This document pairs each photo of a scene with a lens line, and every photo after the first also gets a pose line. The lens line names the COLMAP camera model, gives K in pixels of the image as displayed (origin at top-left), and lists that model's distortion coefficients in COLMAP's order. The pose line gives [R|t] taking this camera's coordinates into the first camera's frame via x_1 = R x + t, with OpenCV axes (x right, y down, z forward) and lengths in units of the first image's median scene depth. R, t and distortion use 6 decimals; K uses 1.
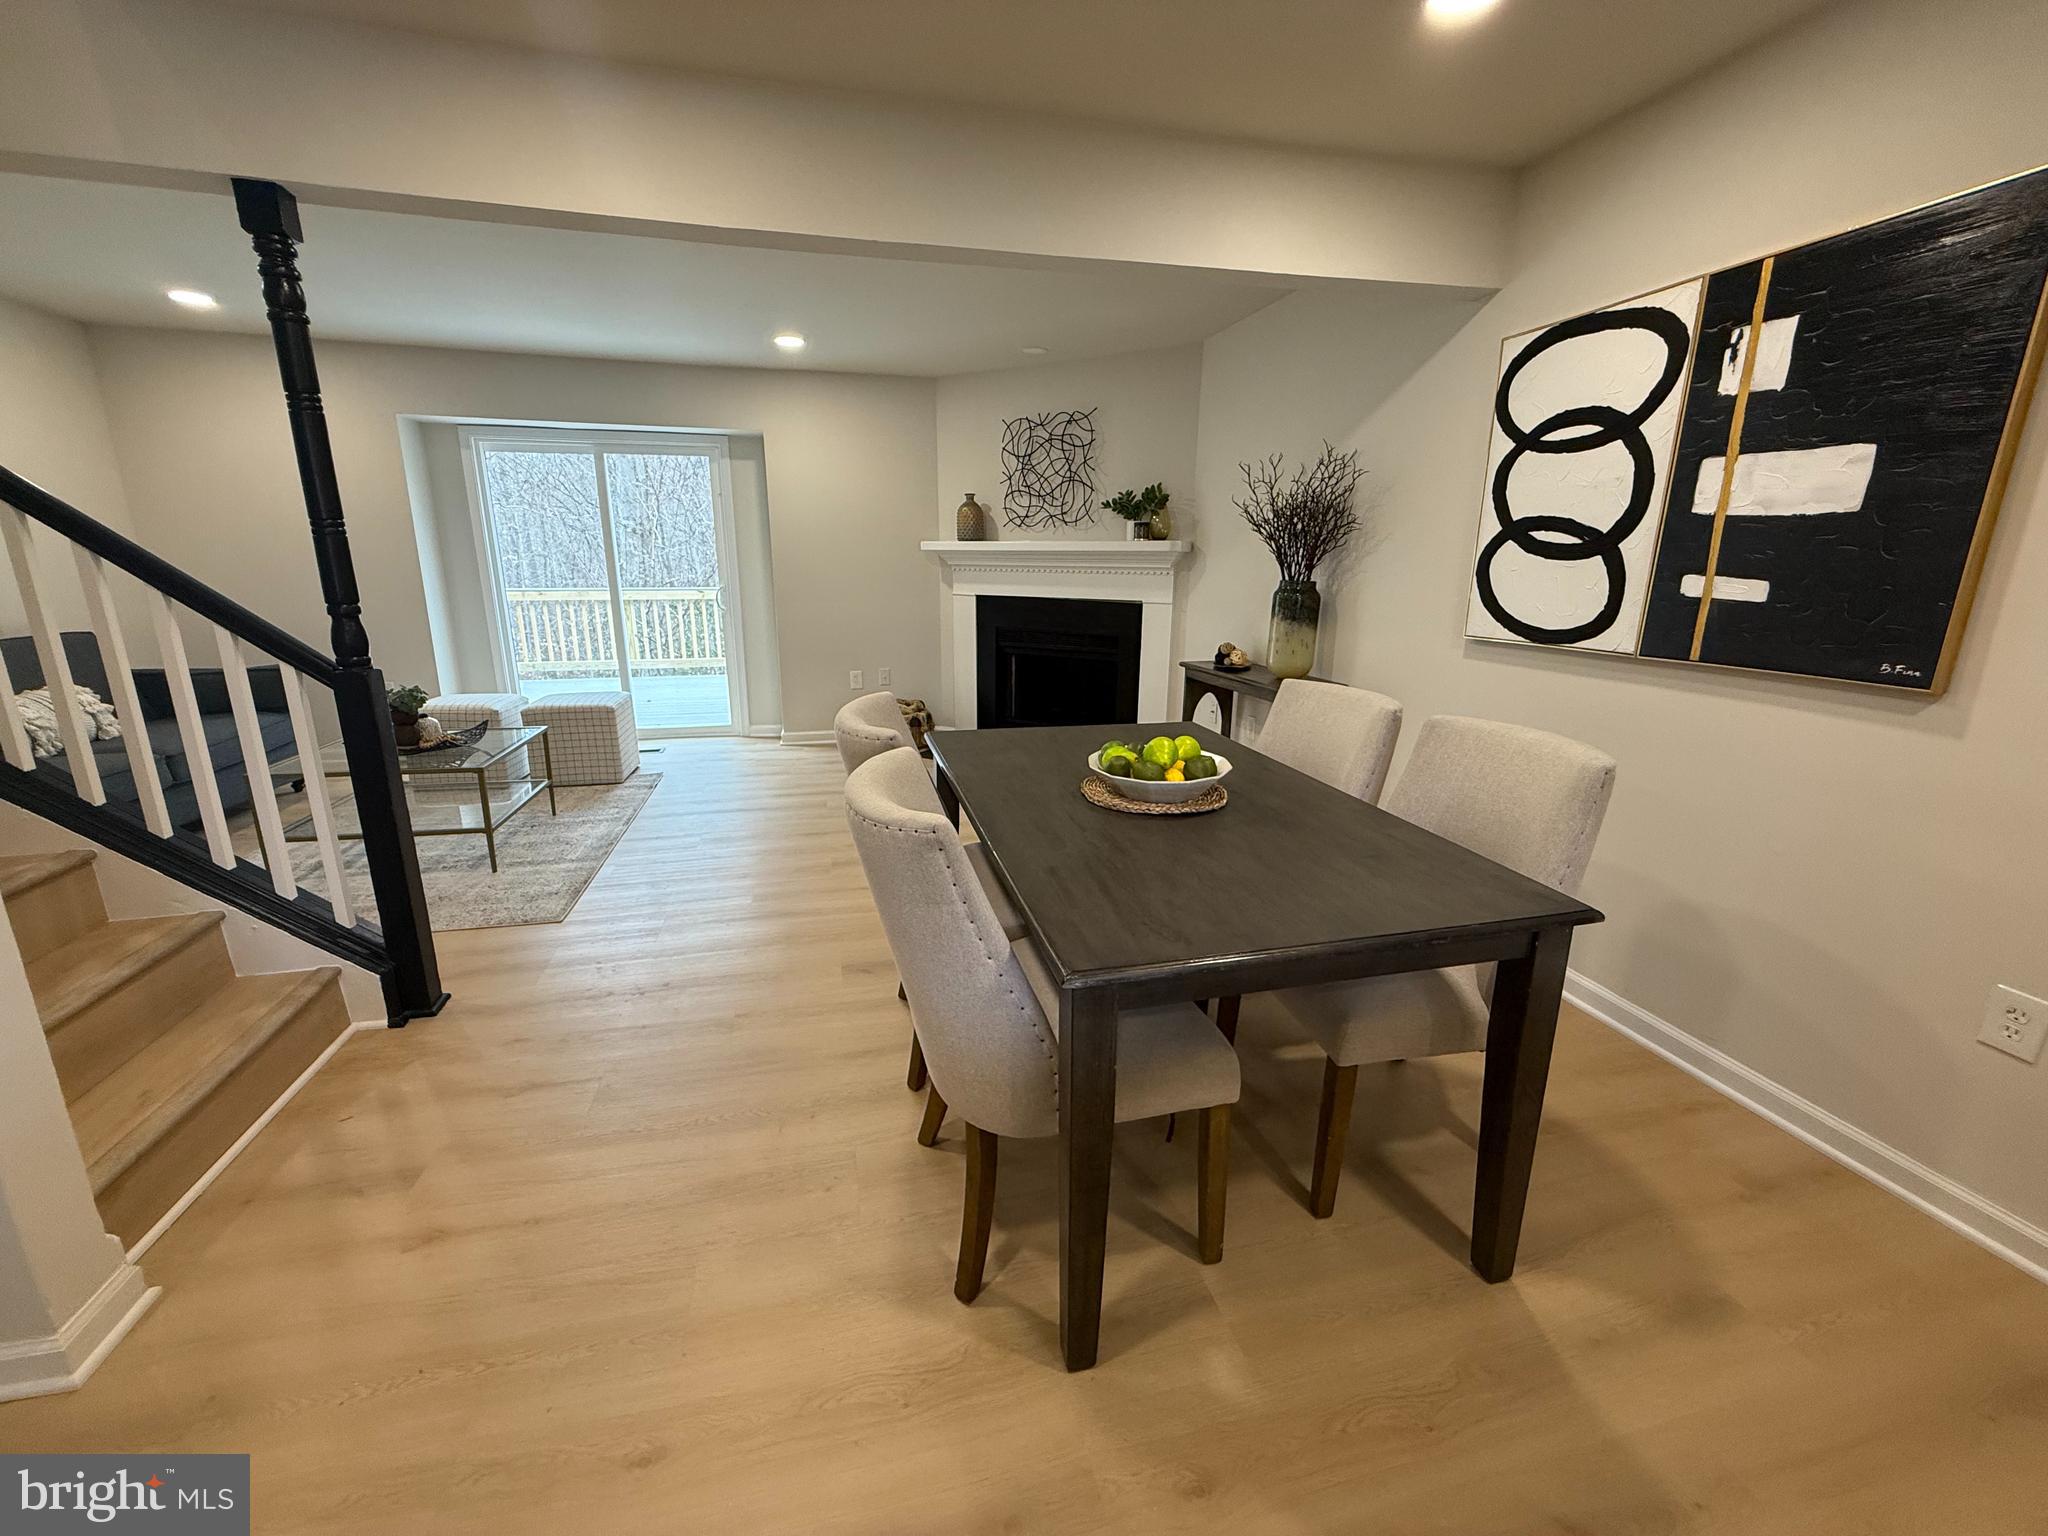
lens RADIAL K [[813.8, 0, 1016.7], [0, 813.8, 767.3], [0, 0, 1]] dist [-0.000414, -0.000377]
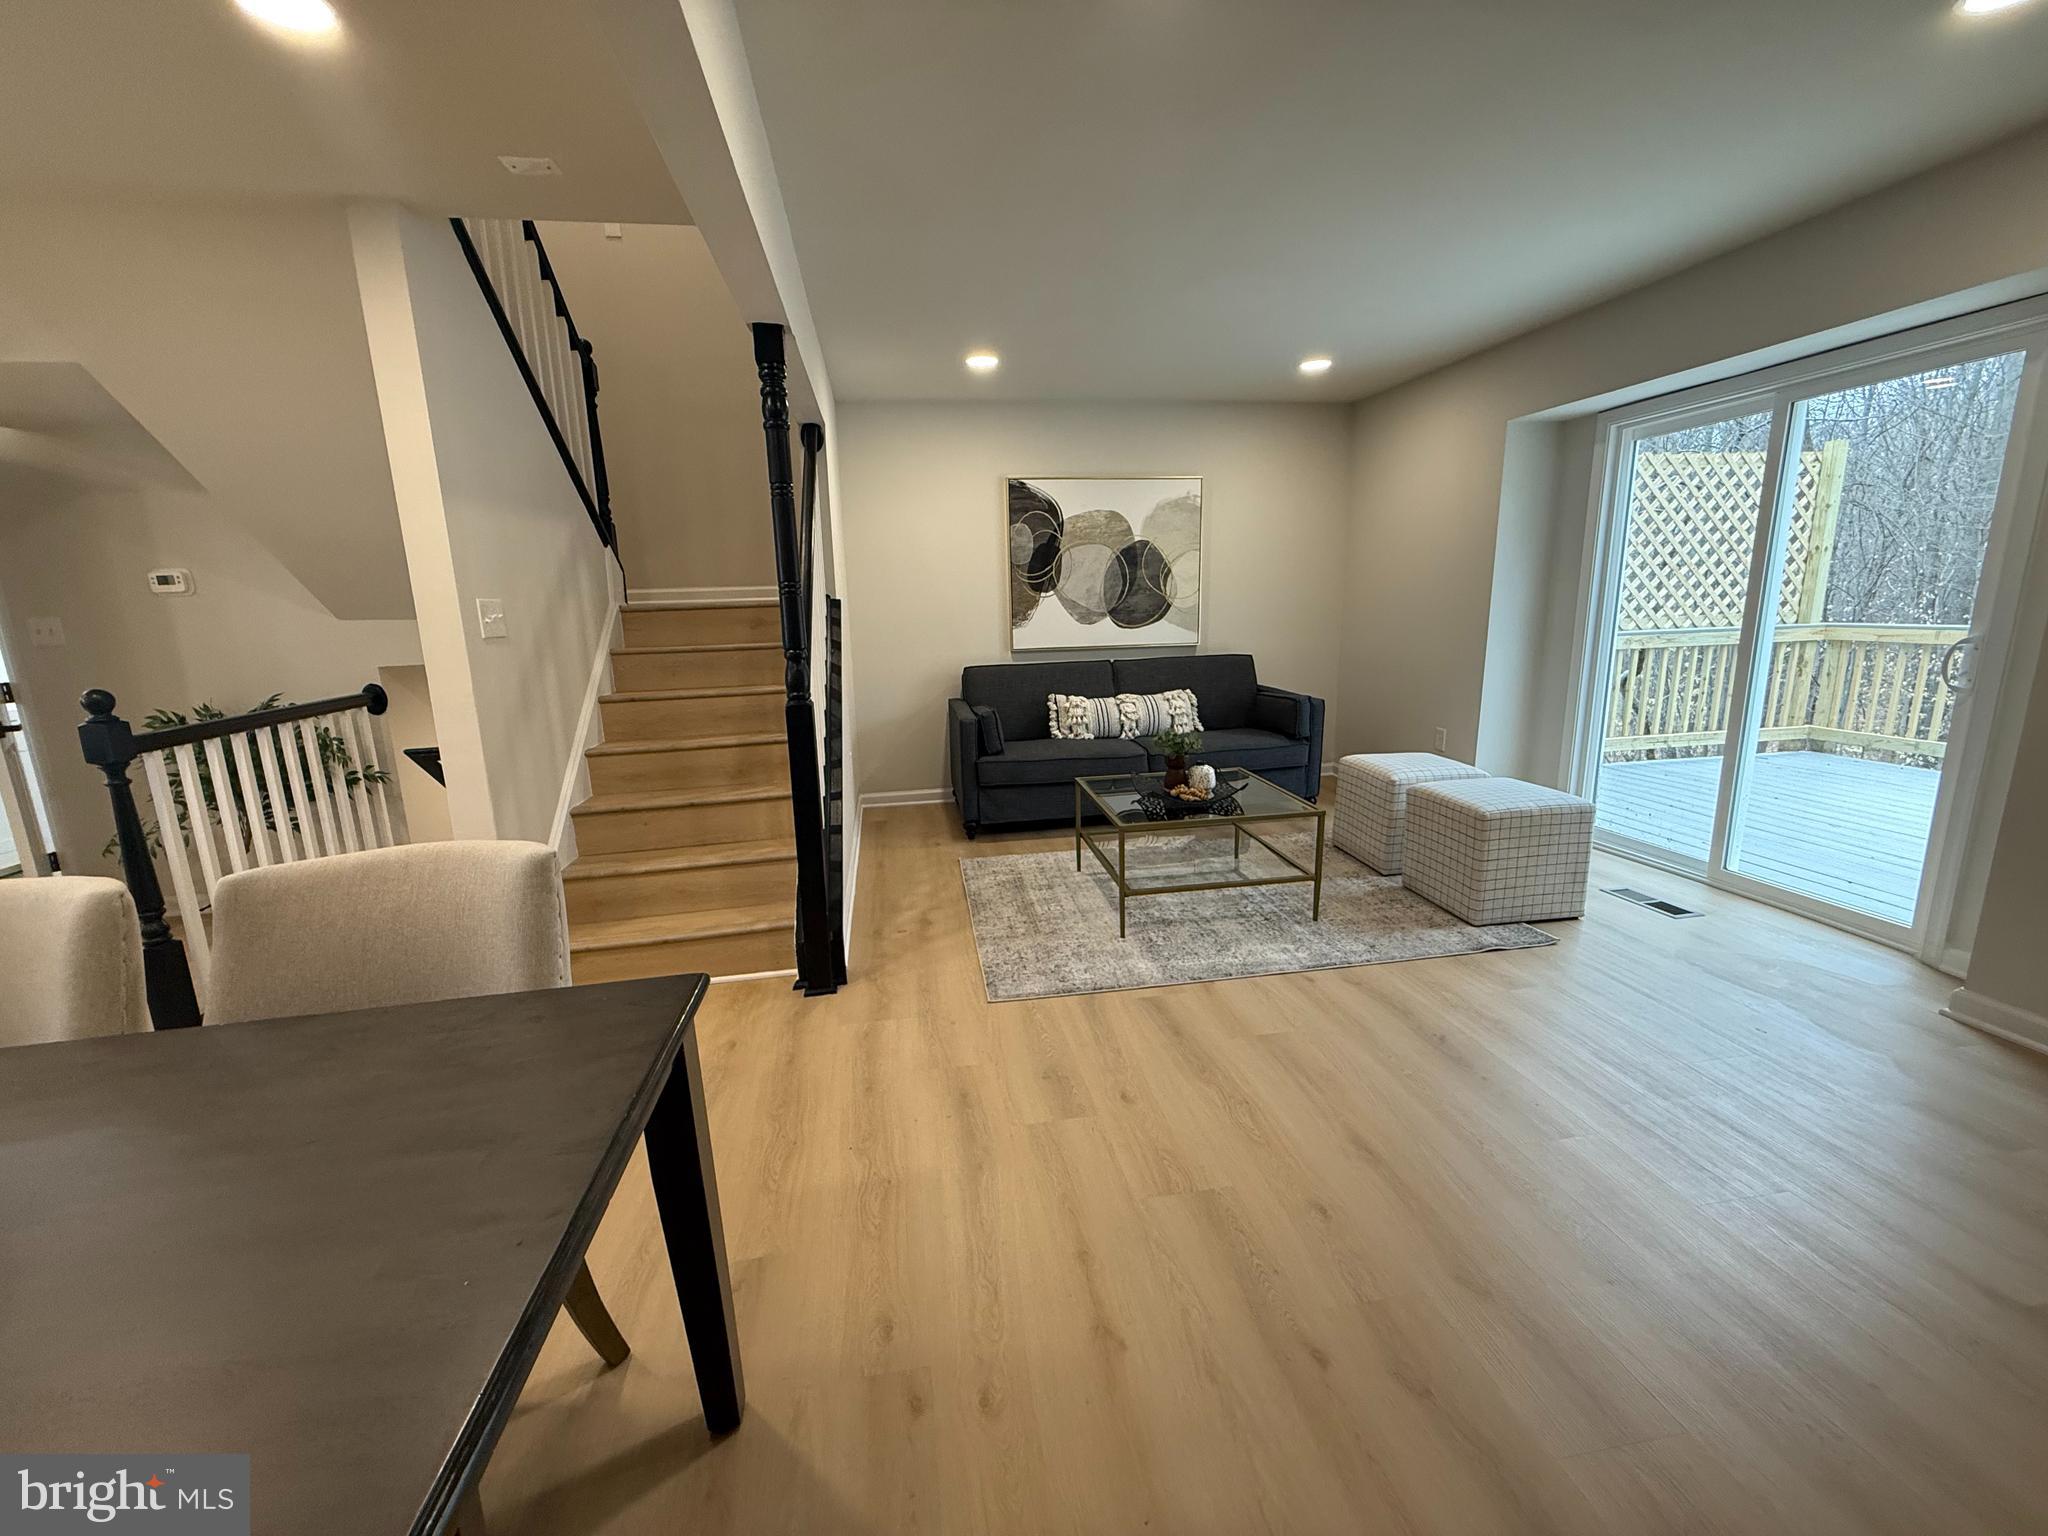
lens RADIAL K [[816.5, 0, 1013.5], [0, 816.5, 768.2], [0, 0, 1]] dist [-0.000877, 0.000210]
pose [[-0.078648, 0.193782, -0.977887, 0.197827], [-0.224691, 0.952239, 0.206771, -0.182963], [0.971251, 0.235985, -0.031351, 0.729820]]
